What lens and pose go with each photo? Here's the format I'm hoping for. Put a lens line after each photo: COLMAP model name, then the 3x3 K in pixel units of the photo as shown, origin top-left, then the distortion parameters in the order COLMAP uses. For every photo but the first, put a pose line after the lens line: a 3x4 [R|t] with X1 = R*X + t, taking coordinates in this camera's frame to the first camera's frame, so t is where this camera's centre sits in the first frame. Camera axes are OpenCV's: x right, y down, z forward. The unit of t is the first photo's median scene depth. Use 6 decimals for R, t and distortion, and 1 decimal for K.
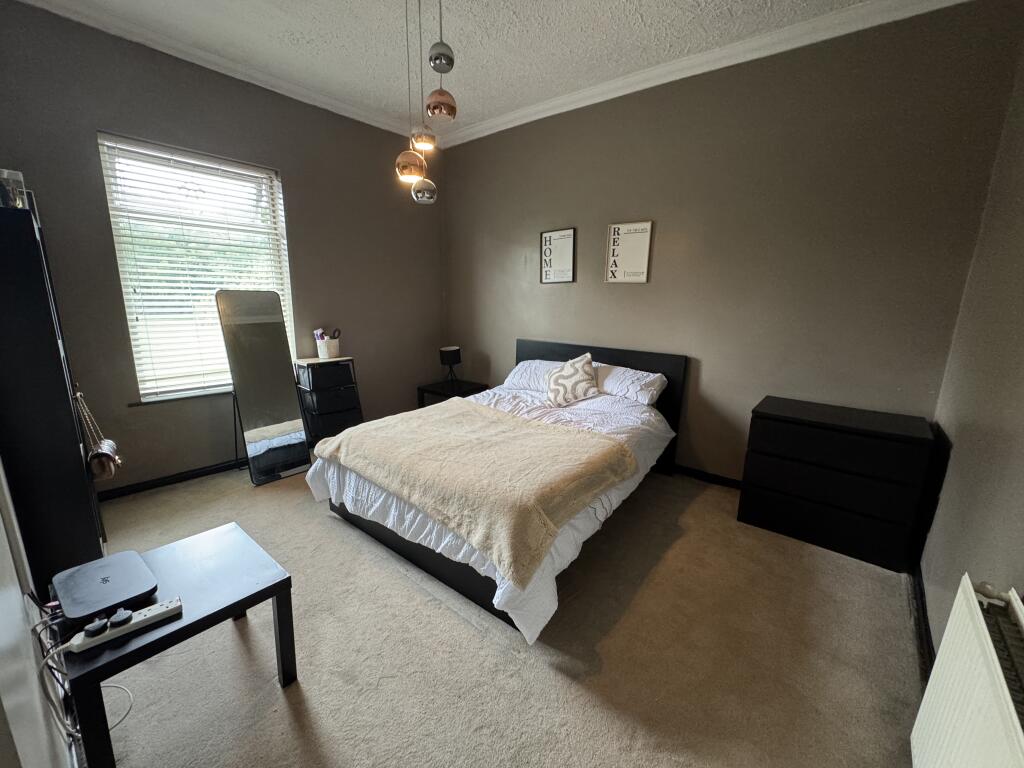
lens RADIAL K [[406.9, 0, 511.2], [0, 406.9, 383.9], [0, 0, 1]] dist [-0.003540, 0.000492]
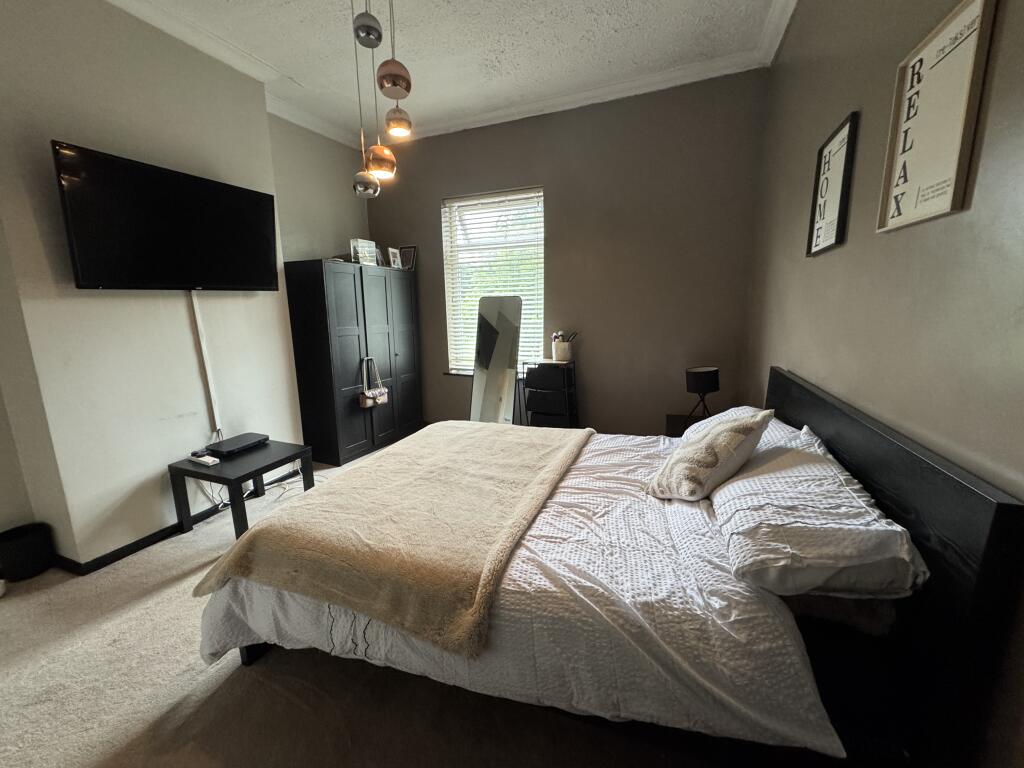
lens RADIAL K [[406.9, 0, 508.0], [0, 406.9, 382.2], [0, 0, 1]] dist [-0.003540, 0.000492]
pose [[0.311926, 0.153850, -0.937567, 0.576351], [-0.178304, 0.978748, 0.101287, -0.113225], [0.933226, 0.135579, 0.332729, 0.695766]]
